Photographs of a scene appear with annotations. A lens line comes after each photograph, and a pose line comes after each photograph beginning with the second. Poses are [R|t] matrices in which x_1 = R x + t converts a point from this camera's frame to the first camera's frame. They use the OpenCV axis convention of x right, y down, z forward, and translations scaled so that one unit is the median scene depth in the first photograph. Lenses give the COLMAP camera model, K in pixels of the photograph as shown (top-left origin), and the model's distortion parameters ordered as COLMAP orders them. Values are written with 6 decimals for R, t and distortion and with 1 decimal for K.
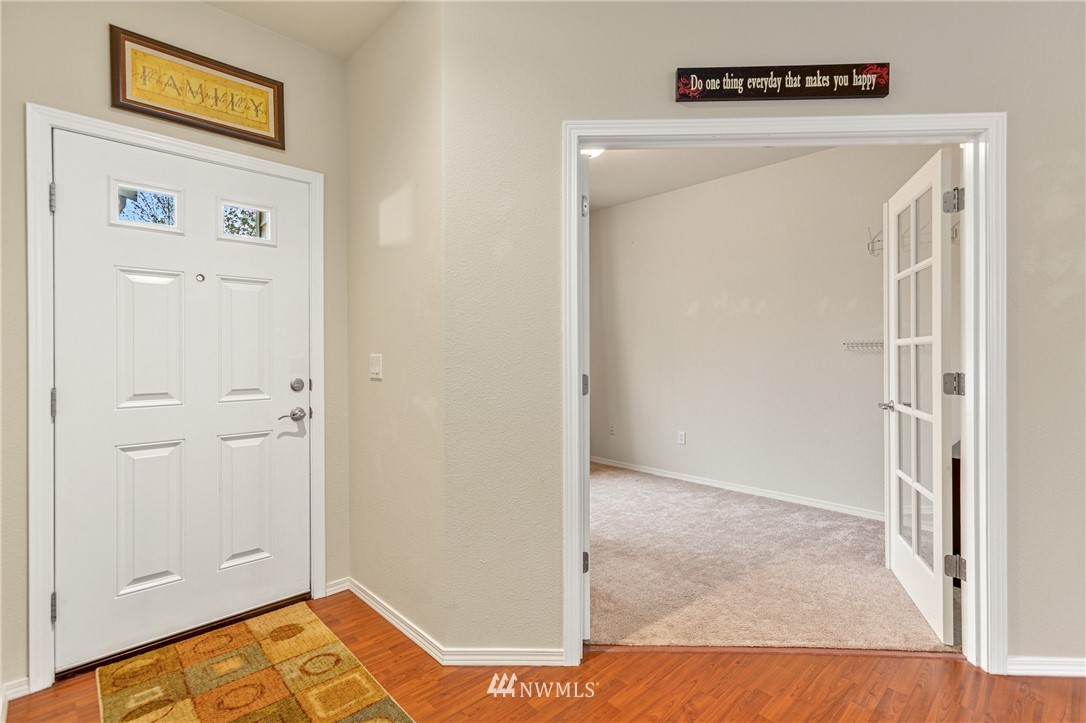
lens RADIAL K [[487.5, 0, 546.3], [0, 487.5, 353.3], [0, 0, 1]] dist [0.000800, 0.000565]
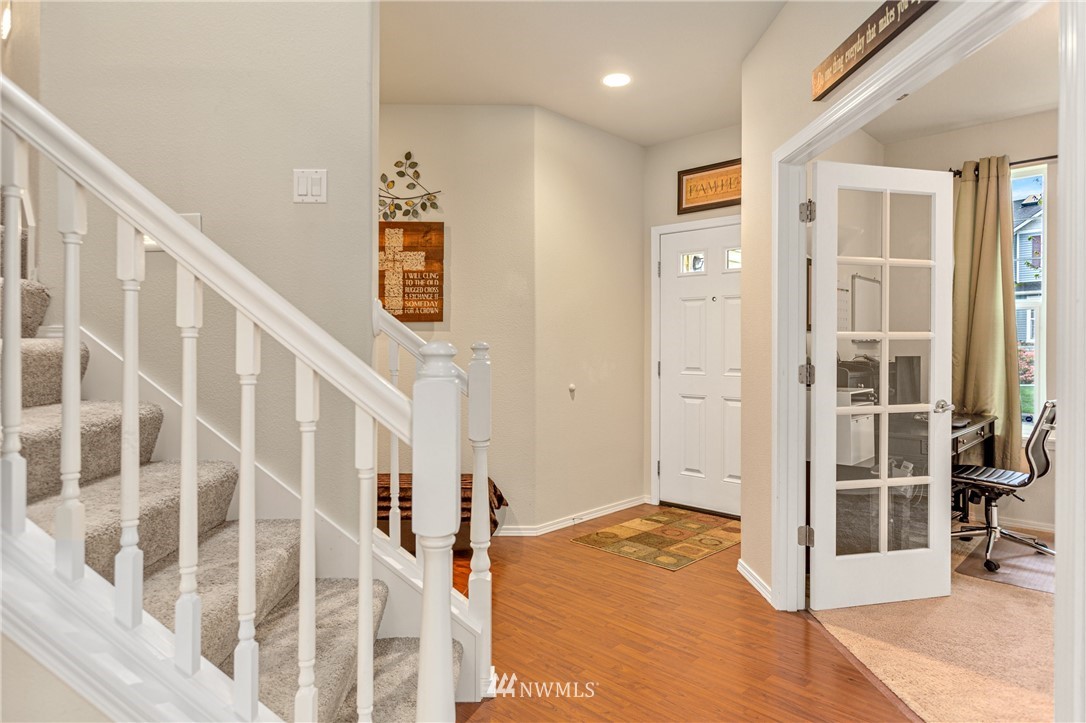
lens RADIAL K [[643.0, 0, 544.3], [0, 643.0, 344.6], [0, 0, 1]] dist [0.050499, 0.000572]
pose [[0.062211, 0.006190, -0.998044, 1.595610], [-0.004644, 0.999972, 0.005912, -0.013149], [0.998052, 0.004267, 0.062238, 0.329193]]
